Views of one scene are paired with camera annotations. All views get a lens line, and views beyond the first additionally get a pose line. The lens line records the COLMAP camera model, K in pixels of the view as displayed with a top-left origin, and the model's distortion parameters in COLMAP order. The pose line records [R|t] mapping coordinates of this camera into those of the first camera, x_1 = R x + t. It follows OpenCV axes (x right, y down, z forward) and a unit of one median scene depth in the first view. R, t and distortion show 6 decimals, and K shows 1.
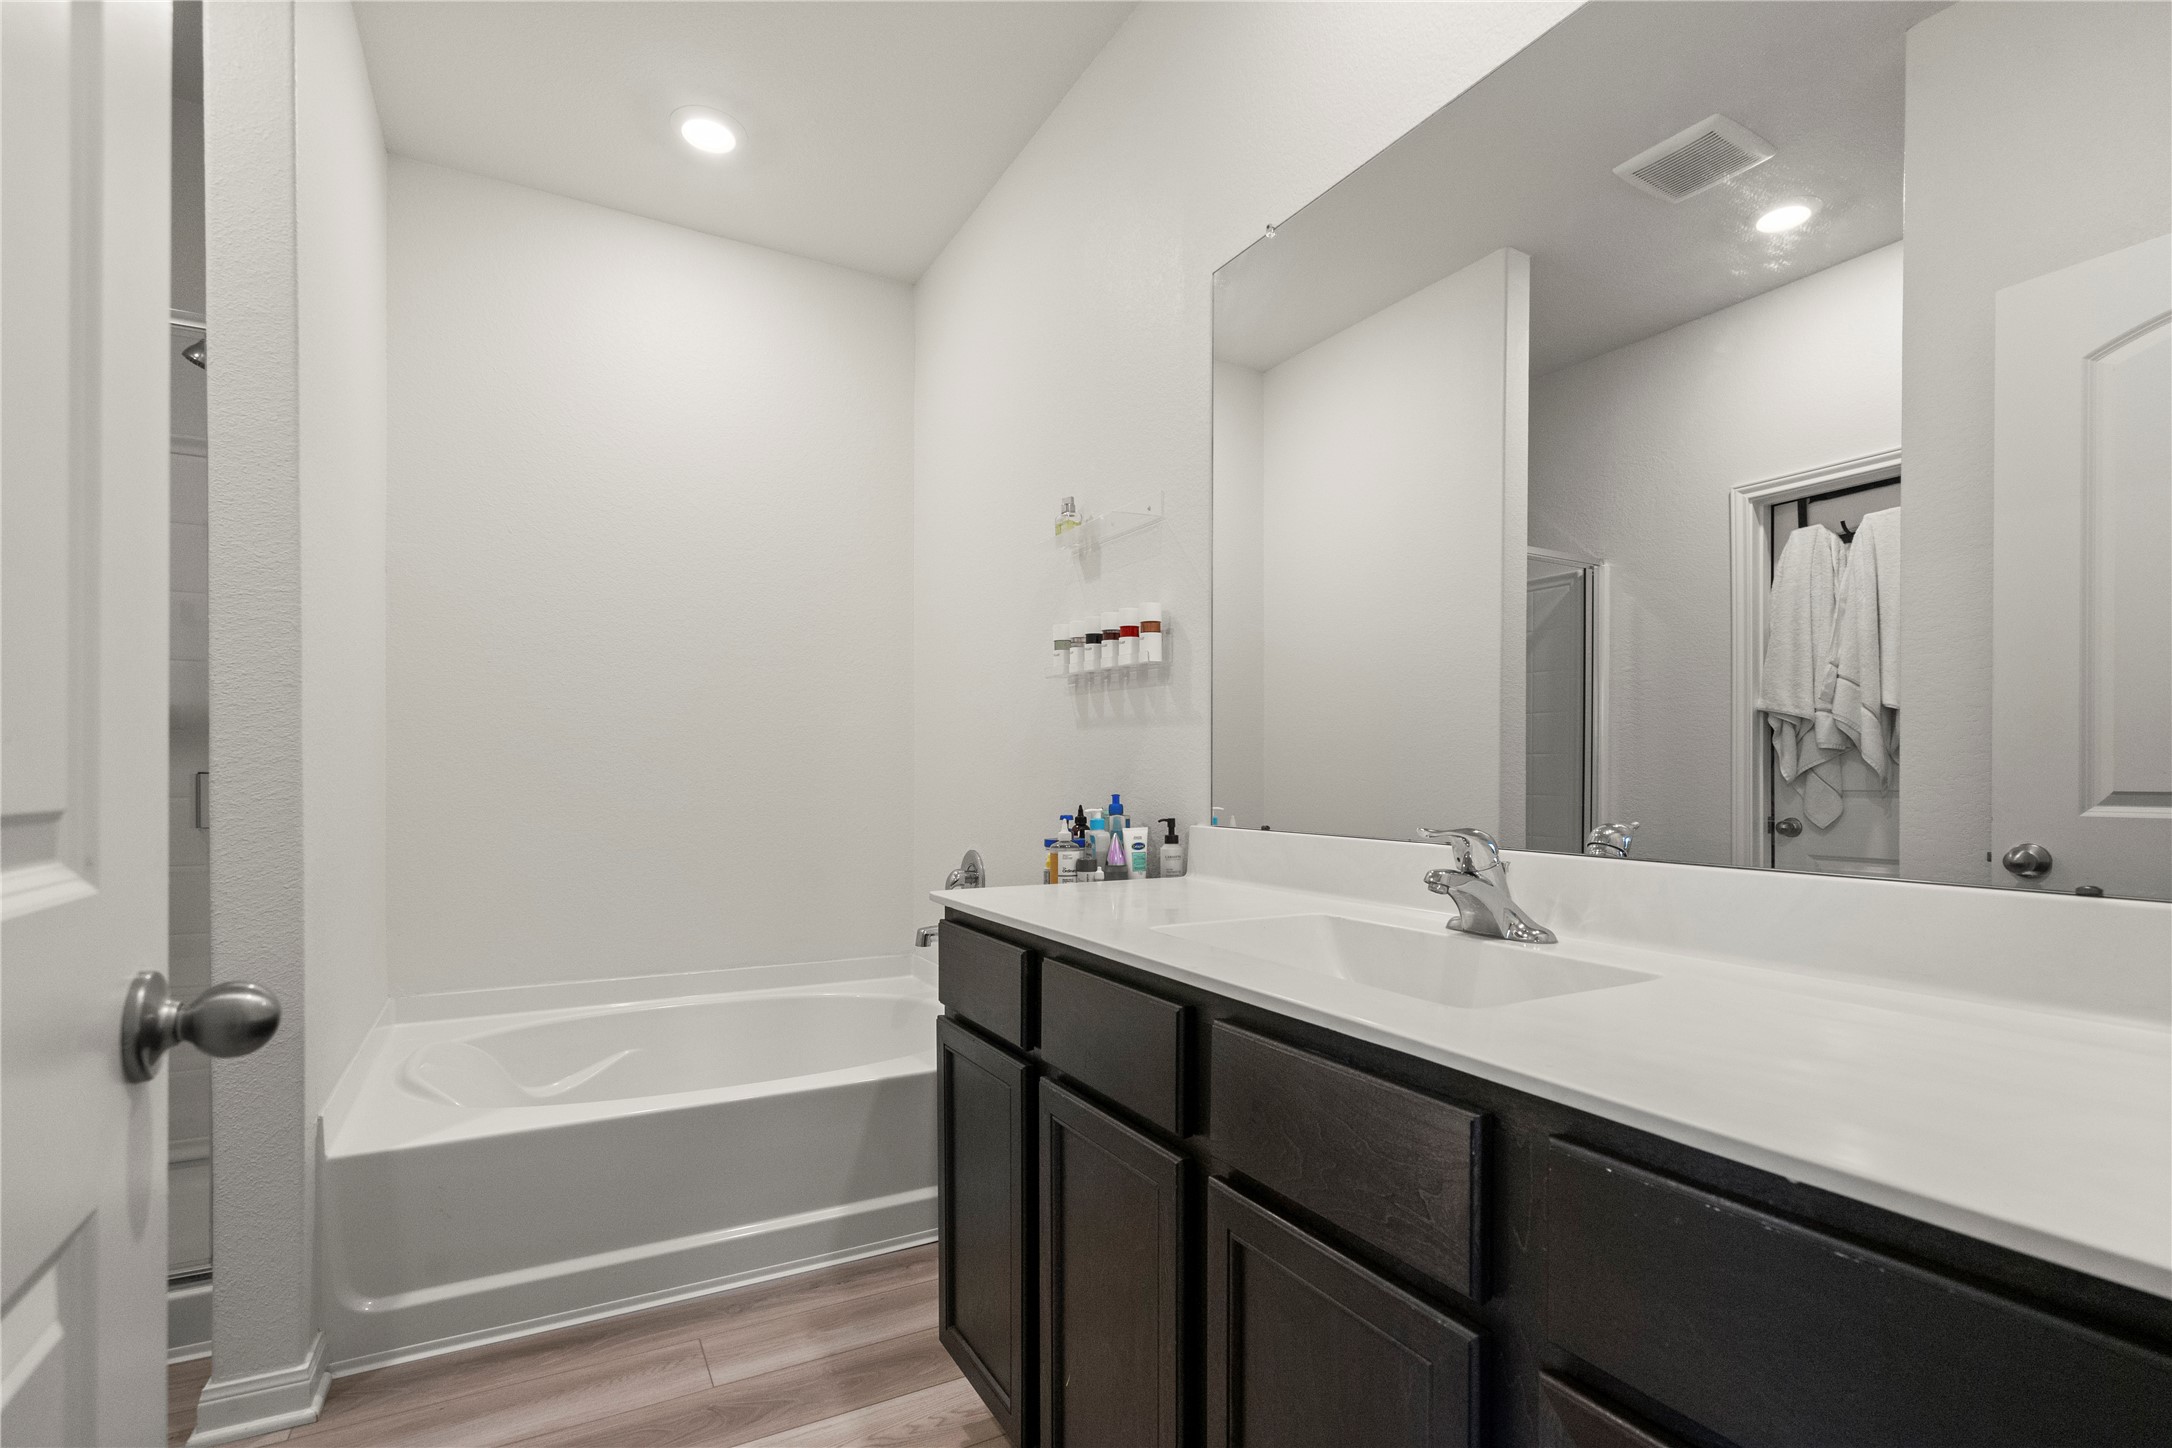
lens RADIAL K [[998.6, 0, 1035.0], [0, 998.6, 781.2], [0, 0, 1]] dist [-0.009683, 0.005009]
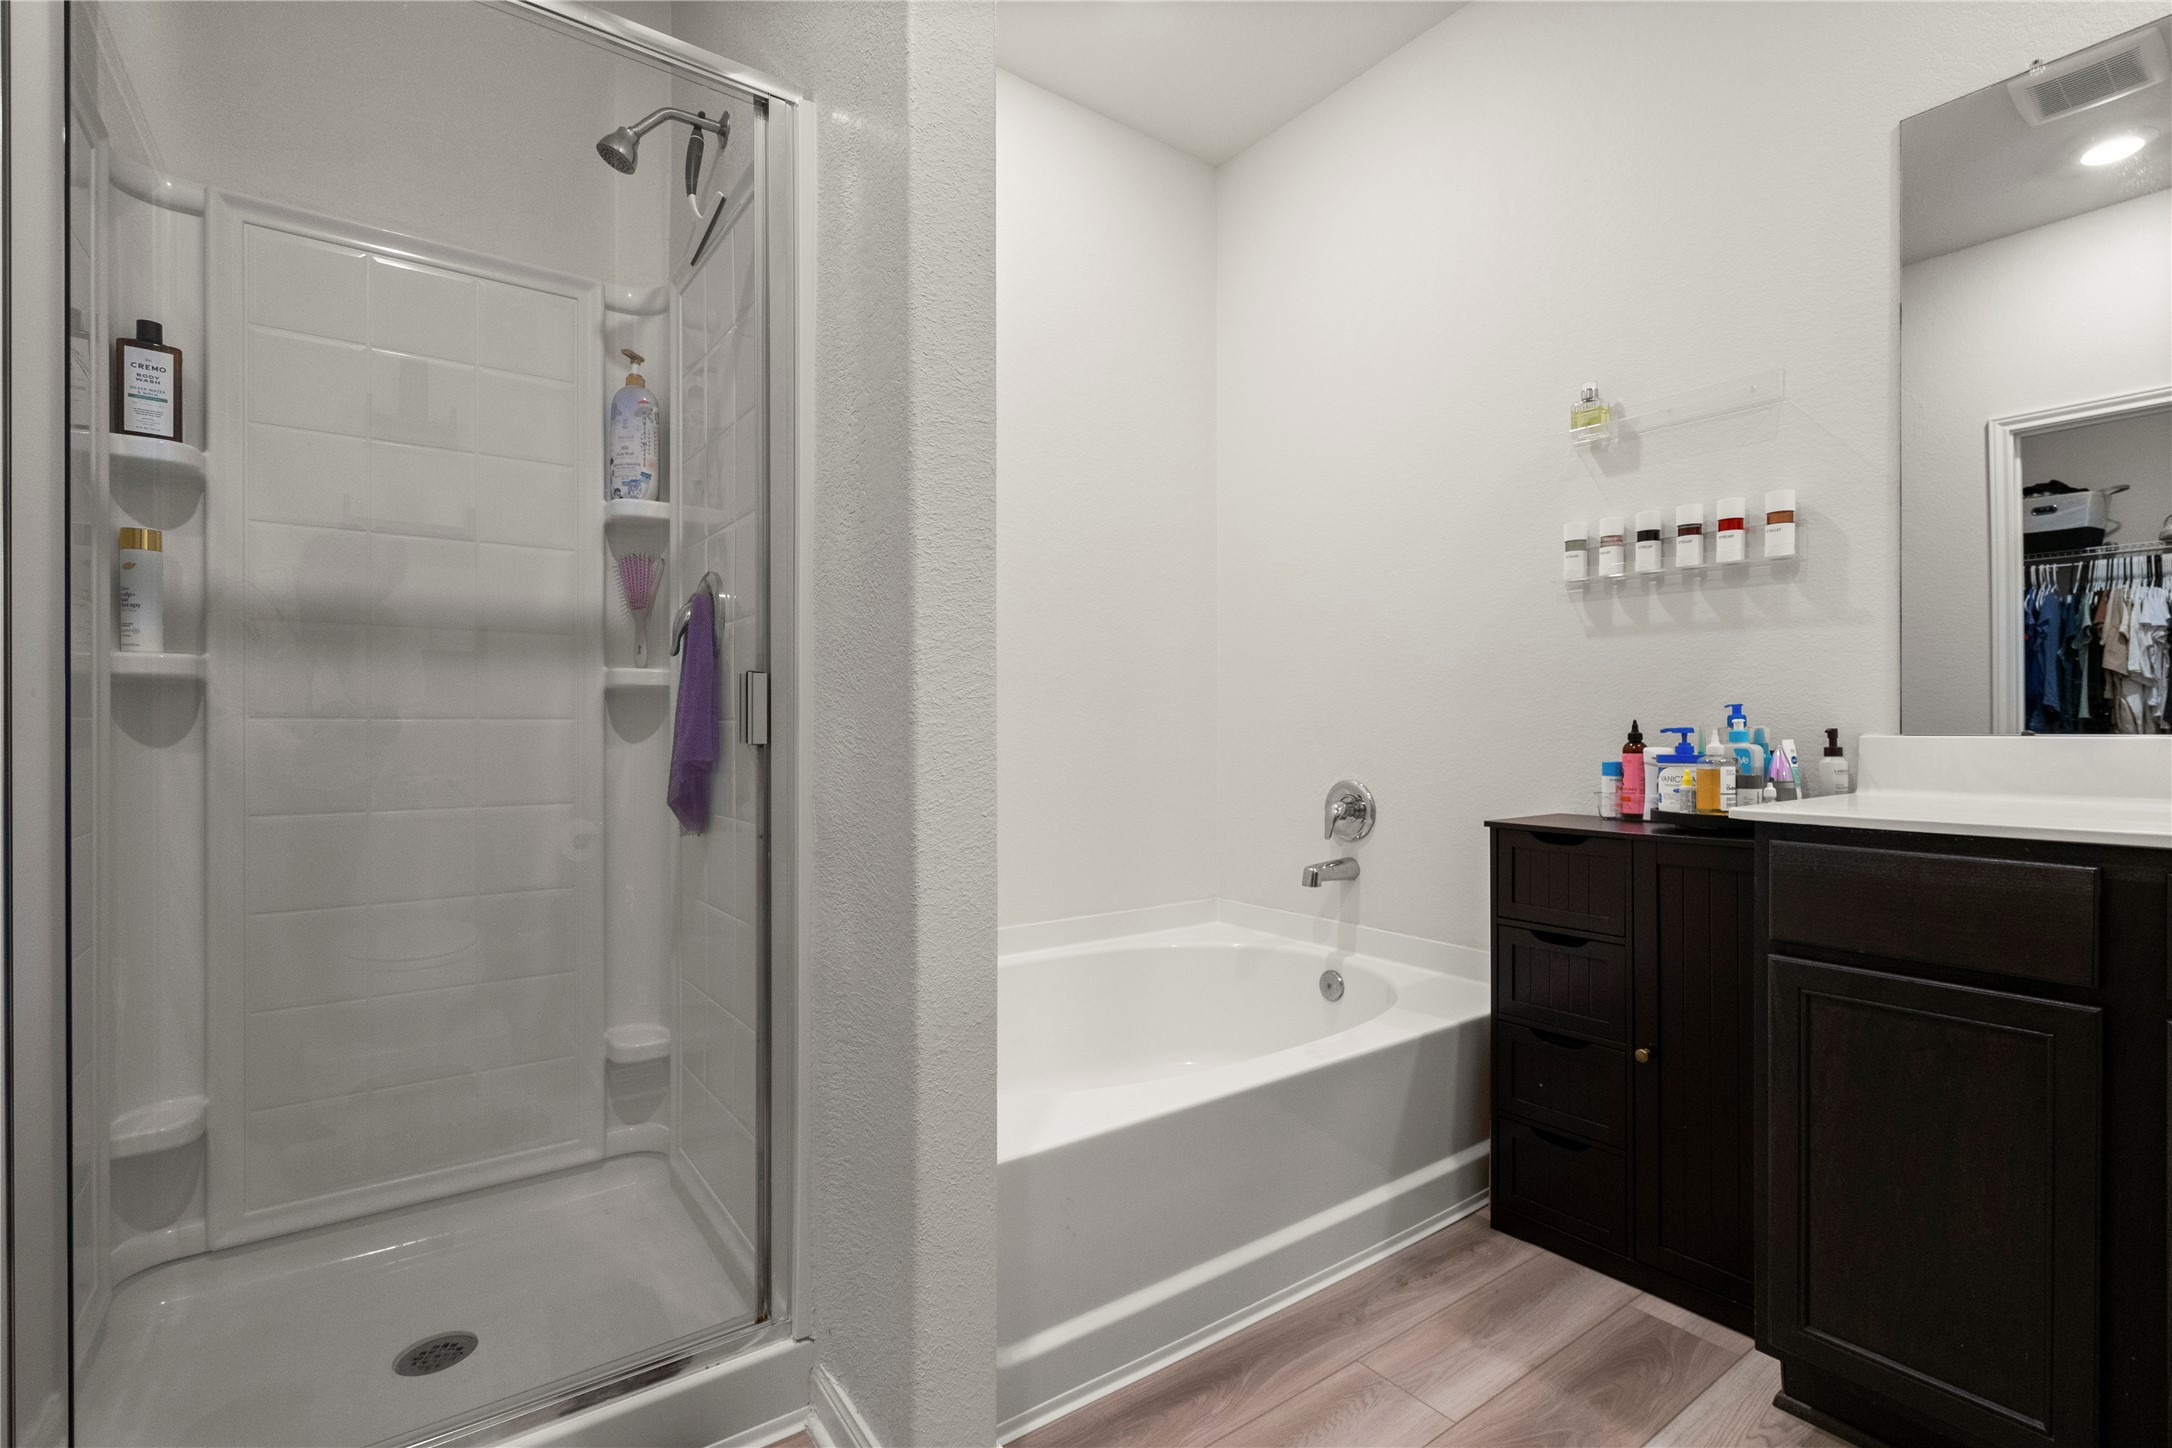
lens RADIAL K [[998.6, 0, 1087.4], [0, 998.6, 722.7], [0, 0, 1]] dist [-0.009683, 0.005009]
pose [[0.991515, -0.004075, 0.129927, -0.586046], [0.005126, 0.999957, -0.007749, 0.032092], [-0.129890, 0.008349, 0.991493, 0.182349]]
